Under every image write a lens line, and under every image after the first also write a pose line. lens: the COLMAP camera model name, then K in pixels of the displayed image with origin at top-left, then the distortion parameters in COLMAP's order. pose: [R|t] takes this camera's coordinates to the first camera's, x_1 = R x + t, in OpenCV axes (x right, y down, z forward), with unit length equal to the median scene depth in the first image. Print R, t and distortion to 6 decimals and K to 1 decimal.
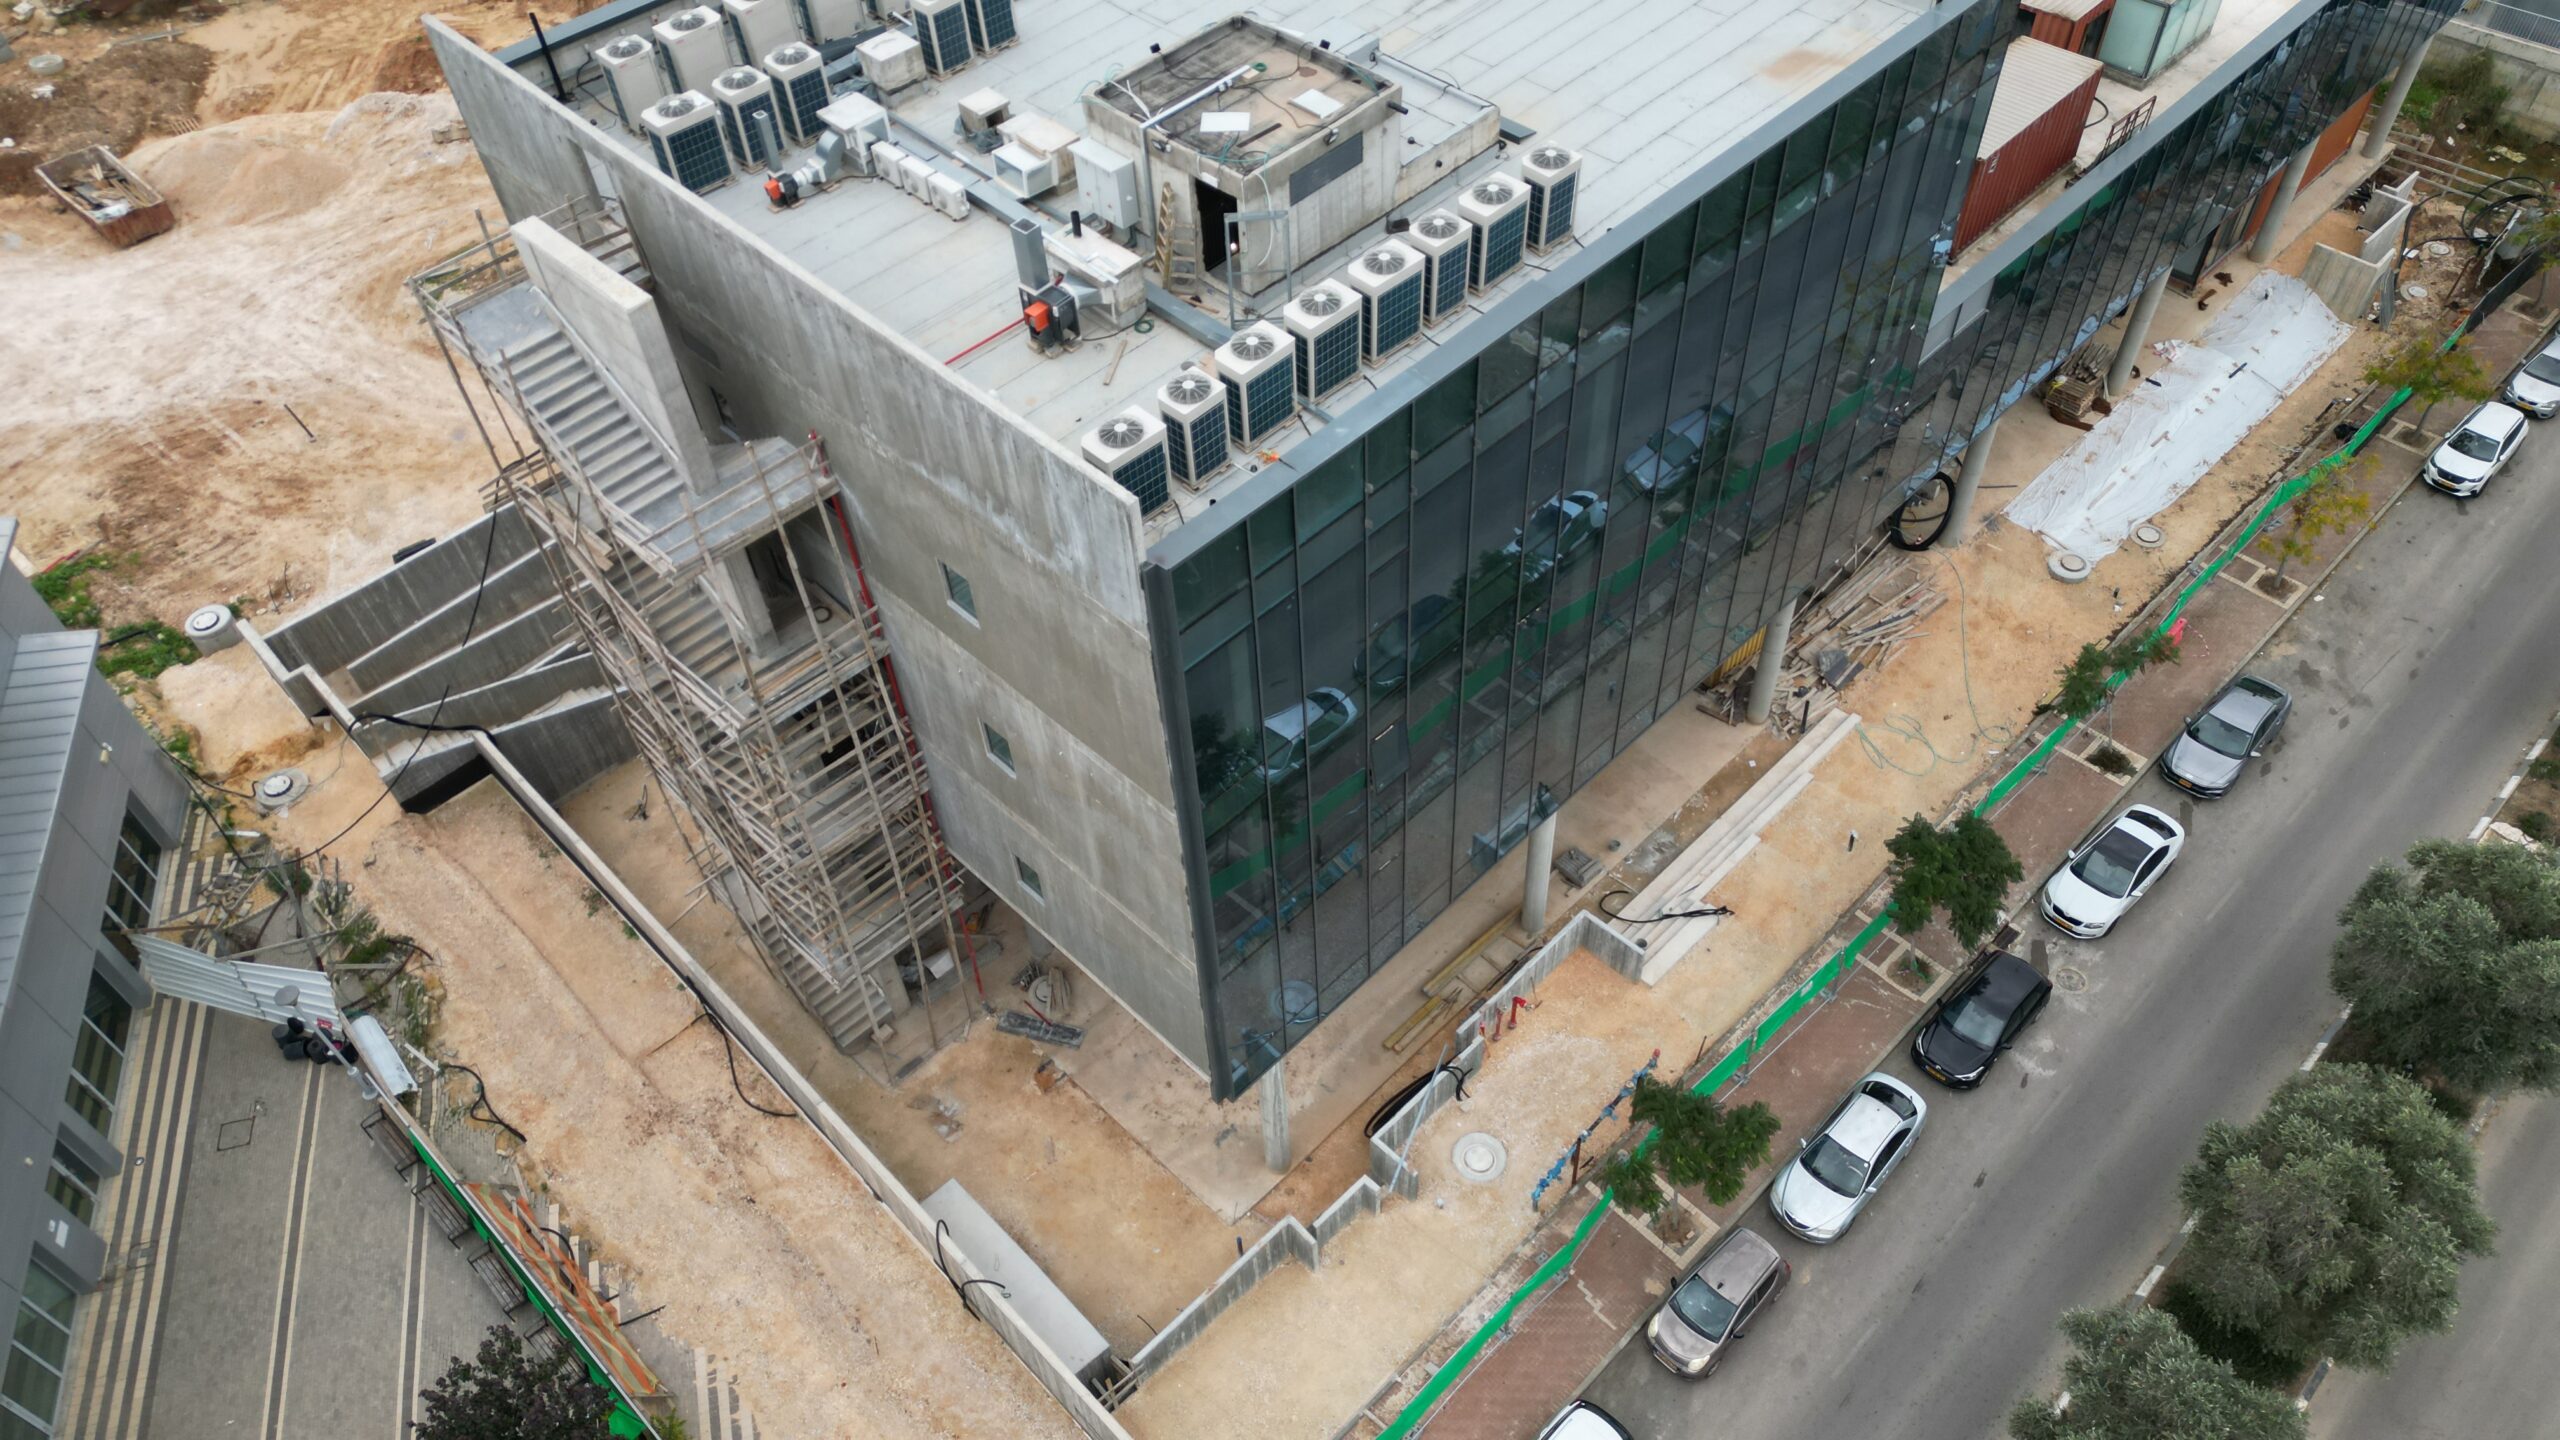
lens RADIAL K [[1780.4, 0, 1282.7], [0, 1780.4, 710.8], [0, 0, 1]] dist [0.083440, -0.082298]
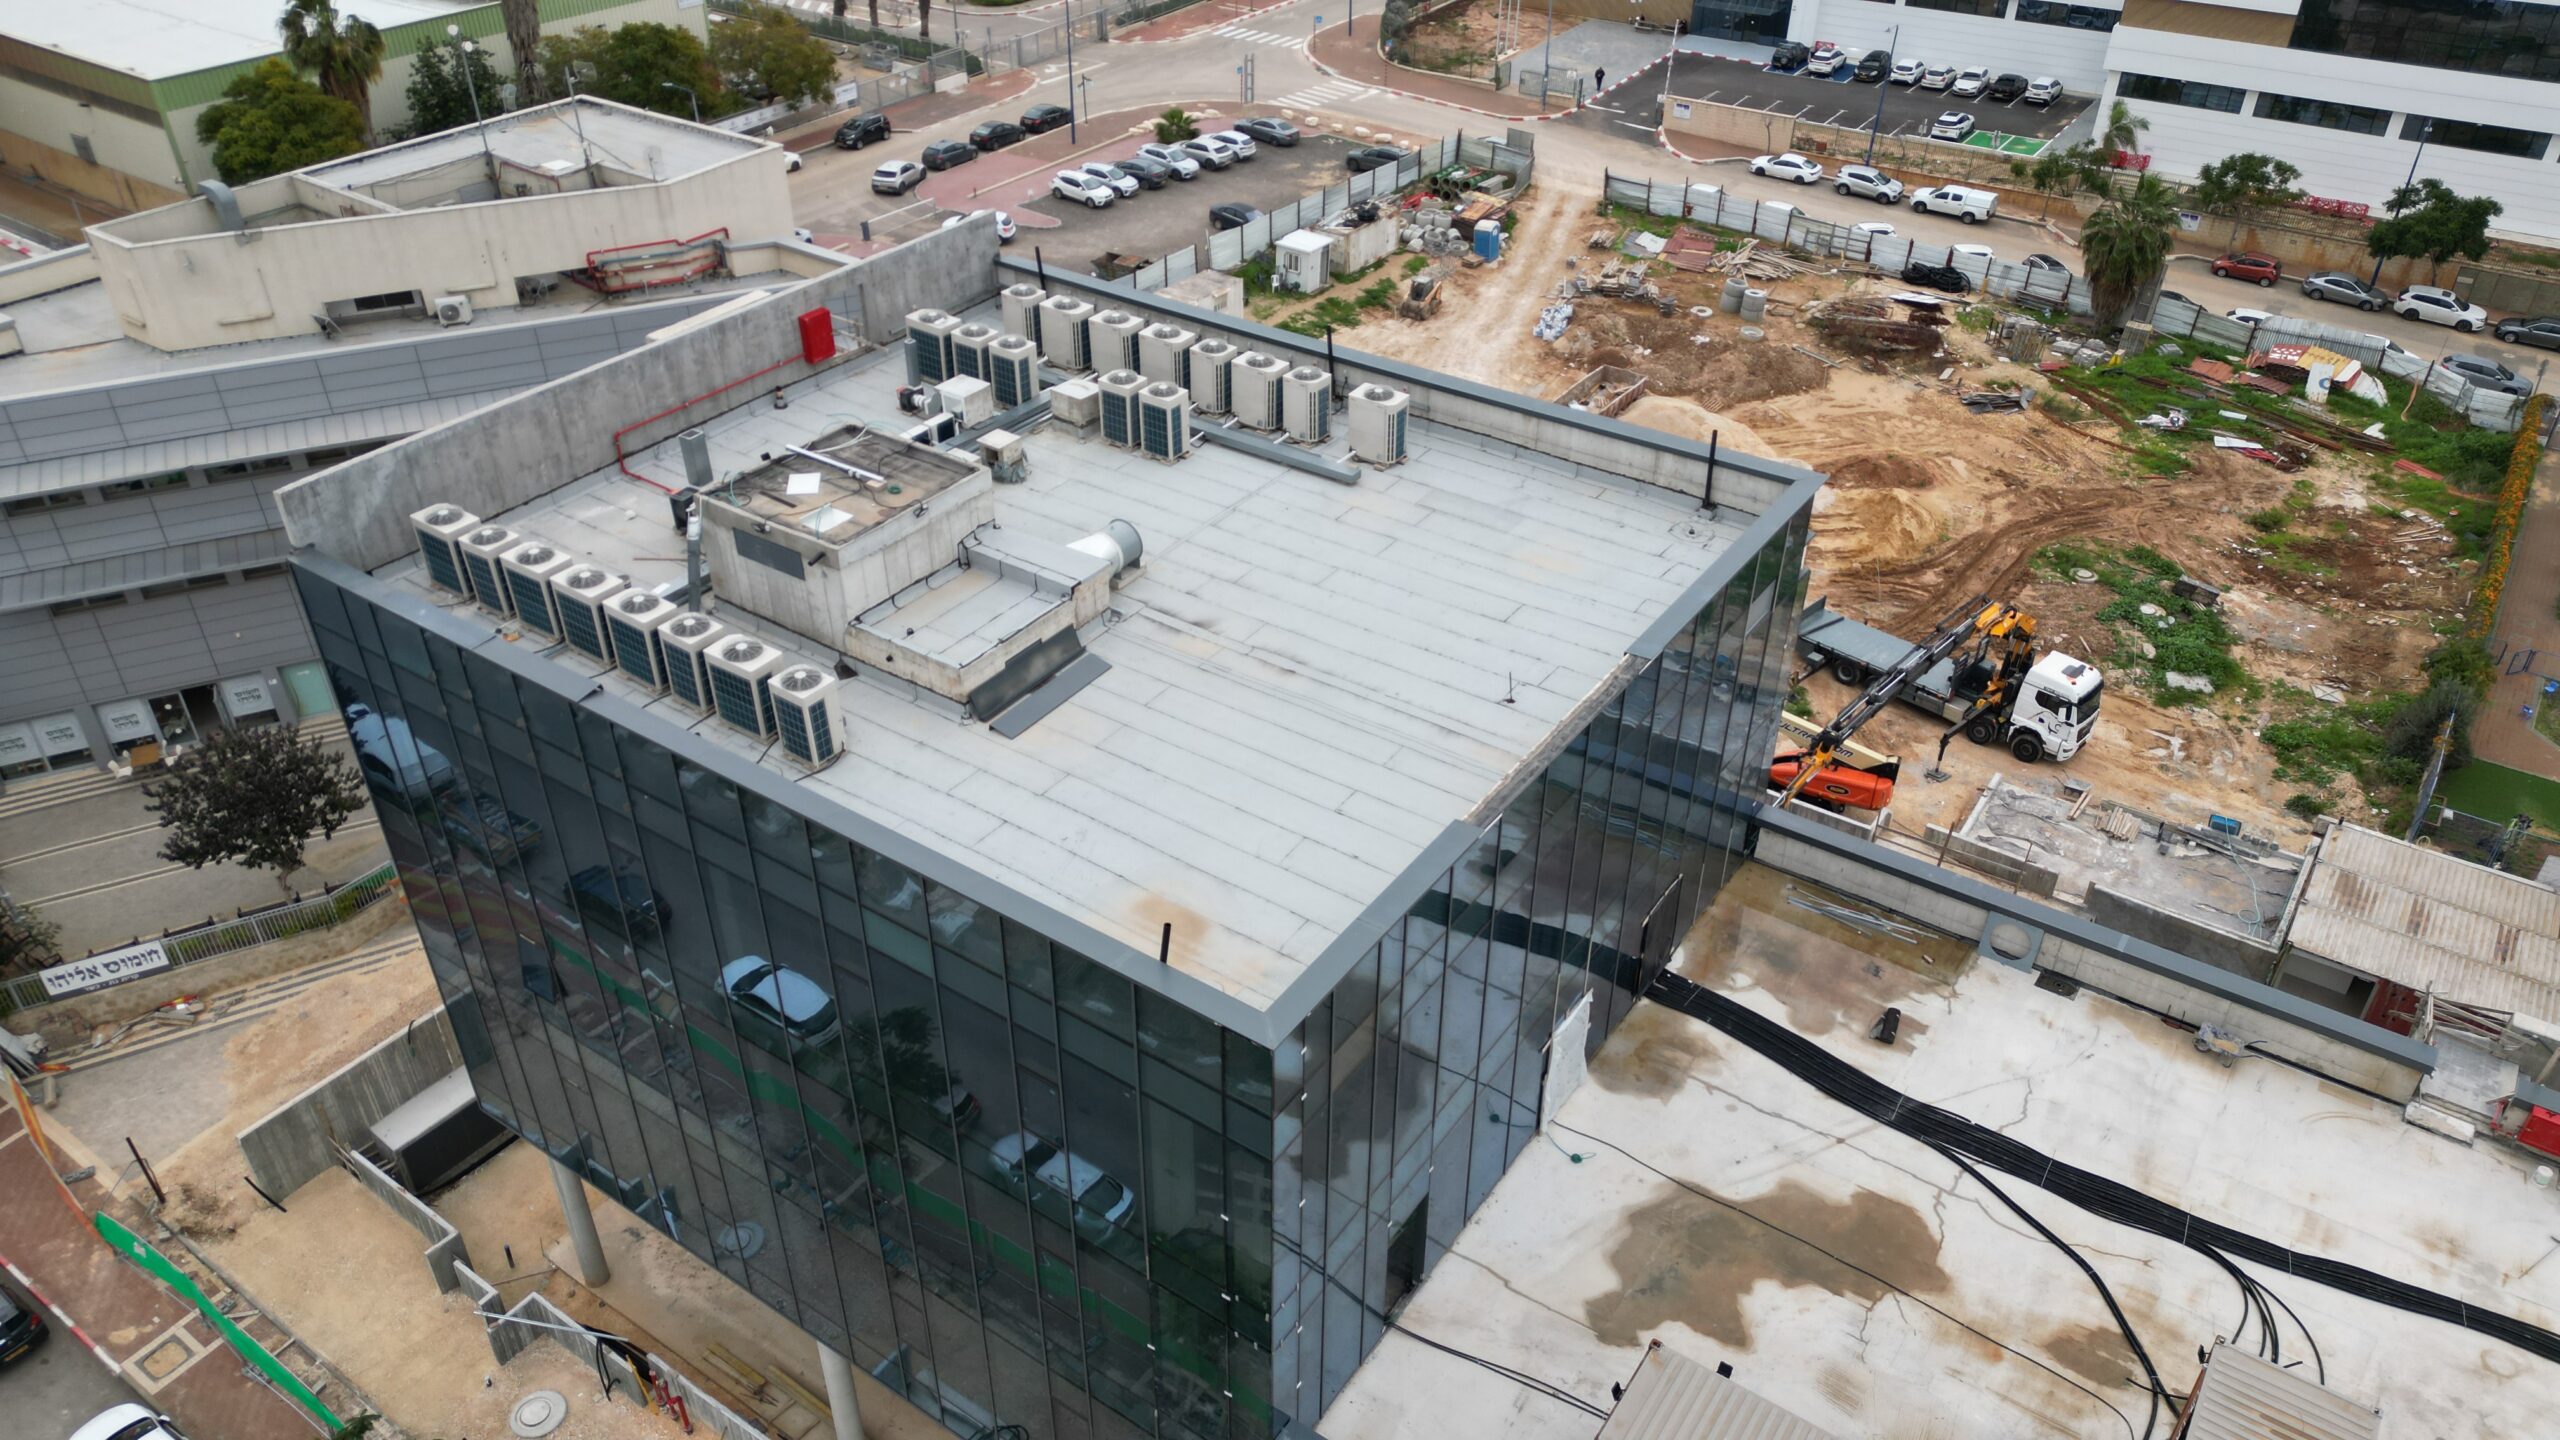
lens RADIAL K [[1780.4, 0, 1282.7], [0, 1780.4, 710.8], [0, 0, 1]] dist [0.083440, -0.082298]
pose [[0.176990, 0.588871, -0.788610, 0.839945], [-0.744400, 0.604260, 0.284145, -0.661683], [0.643850, 0.536750, 0.545304, 0.547010]]
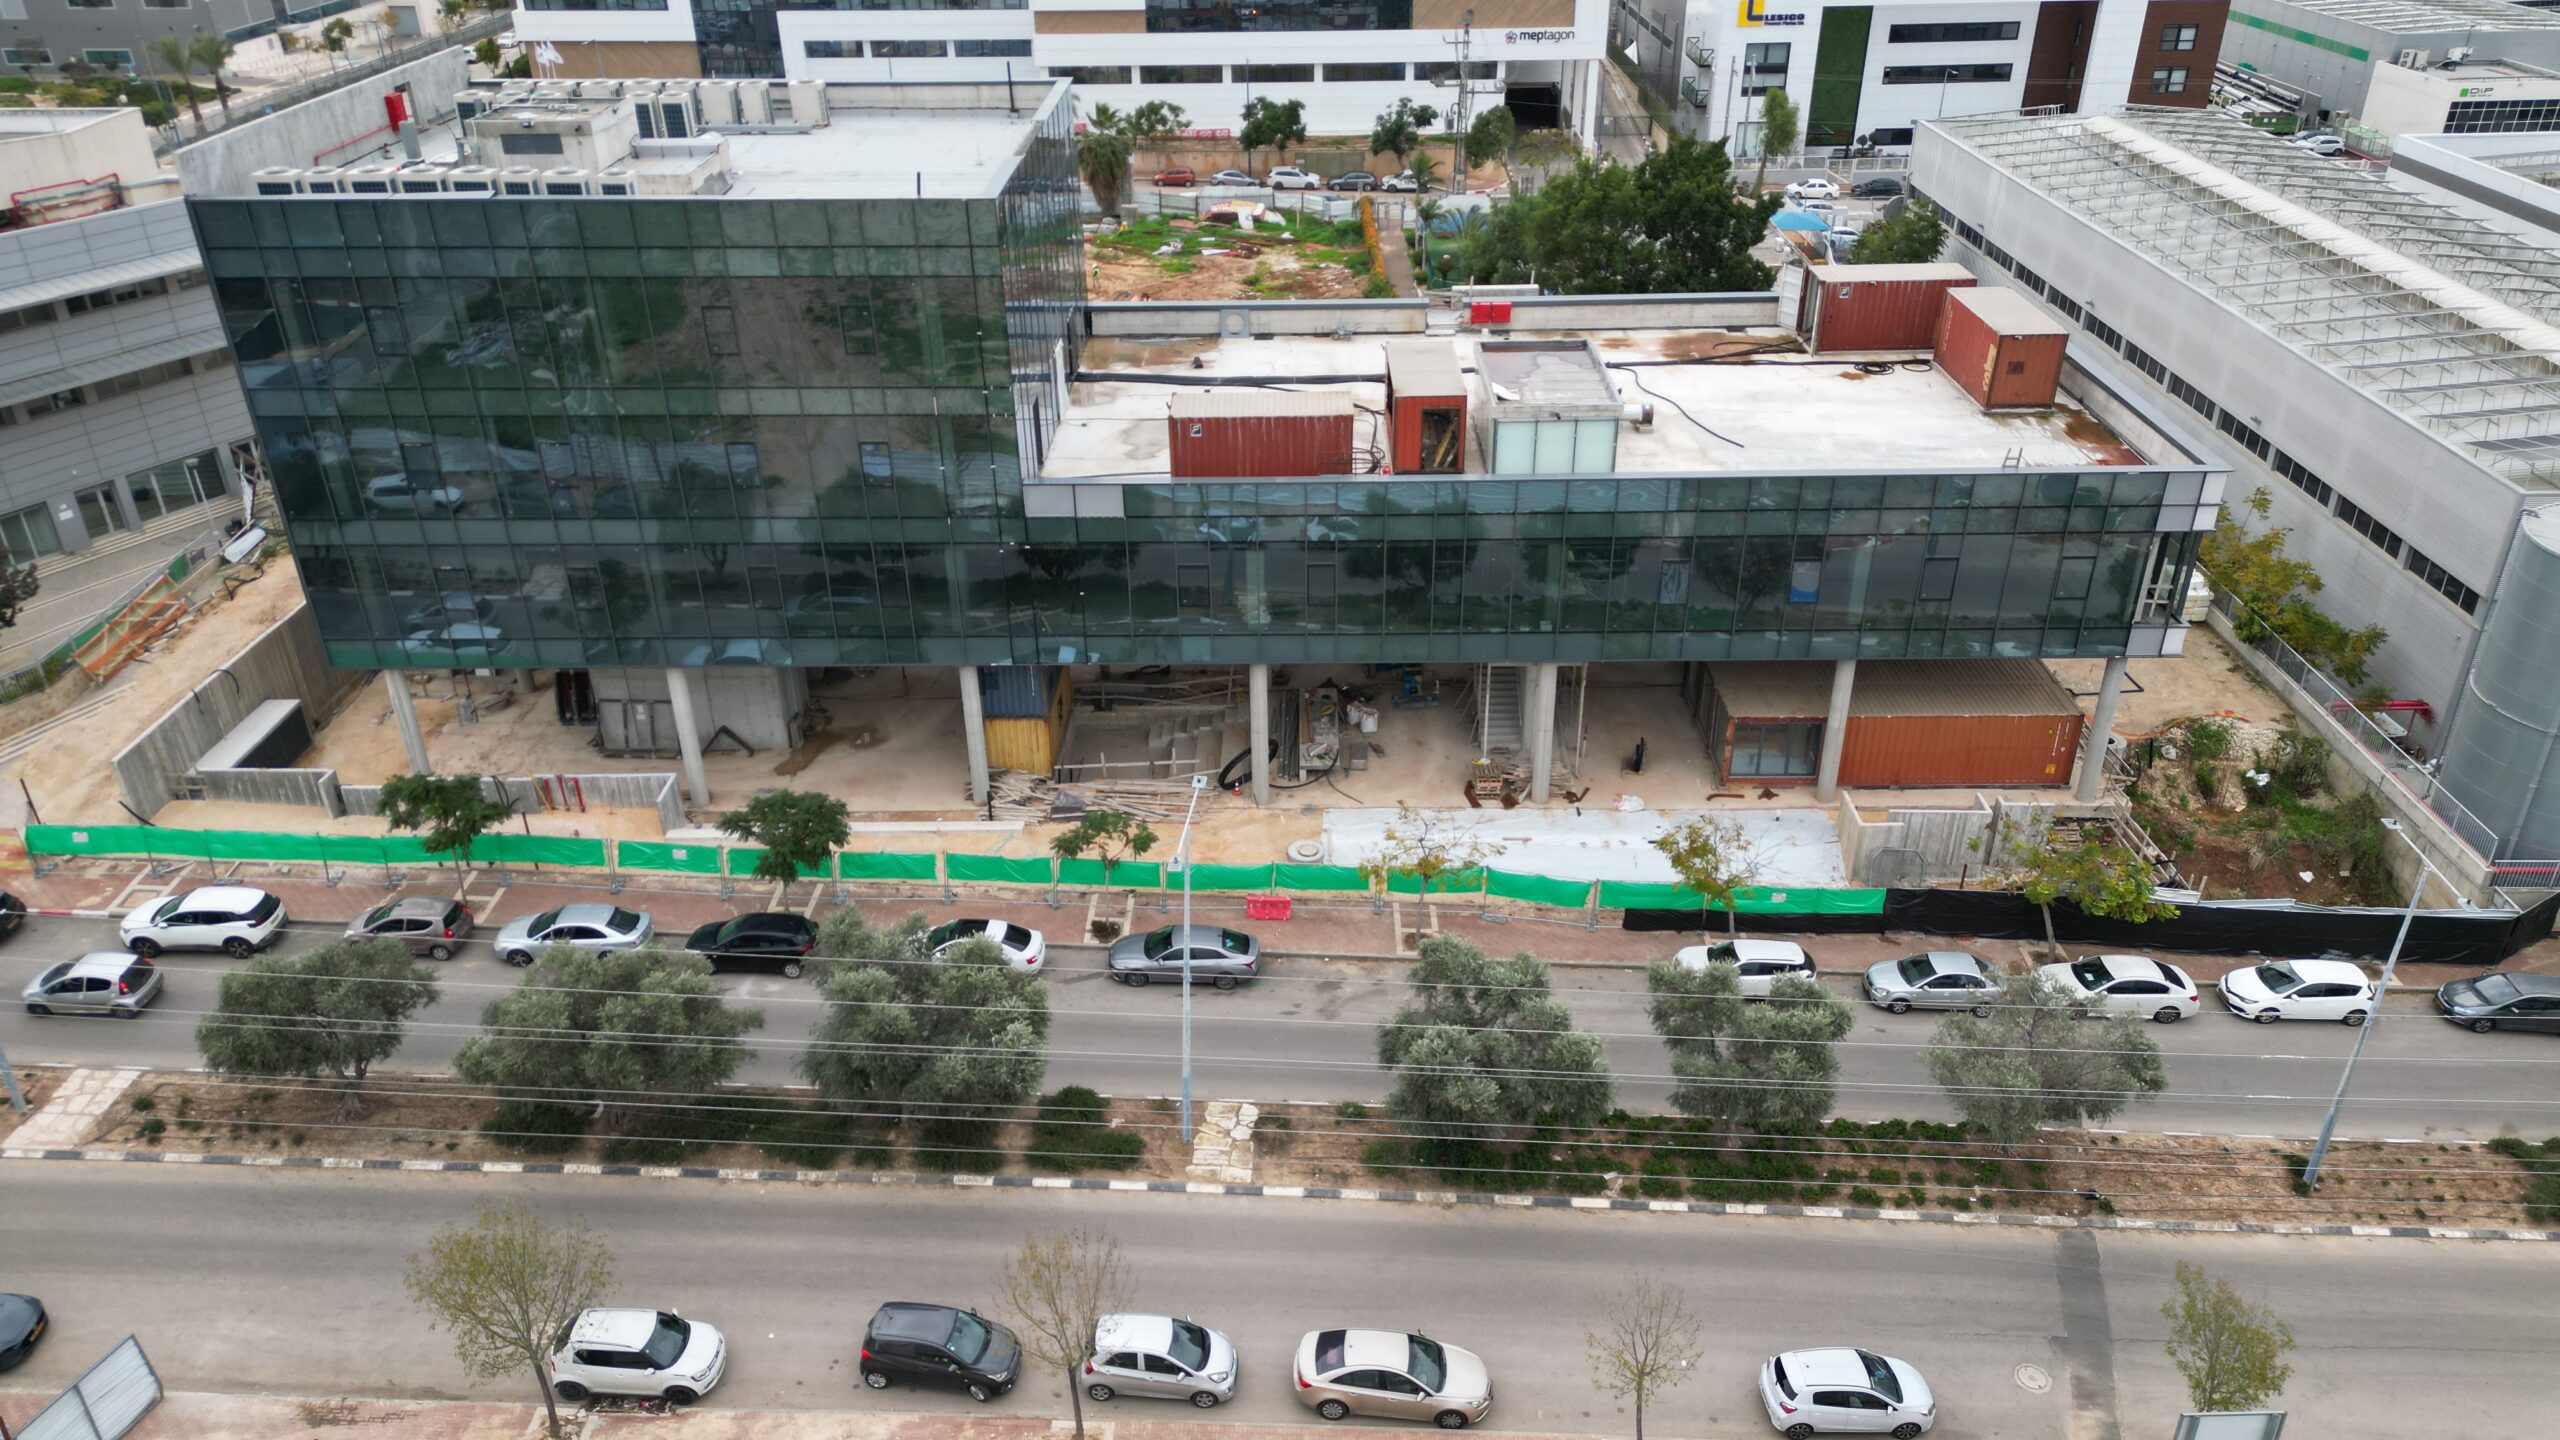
lens RADIAL K [[1780.4, 0, 1282.7], [0, 1780.4, 710.8], [0, 0, 1]] dist [0.083440, -0.082298]
pose [[0.701014, 0.367929, -0.610907, 1.565564], [-0.545208, 0.828697, -0.126529, -0.008671], [0.459703, 0.421770, 0.781526, 0.137861]]
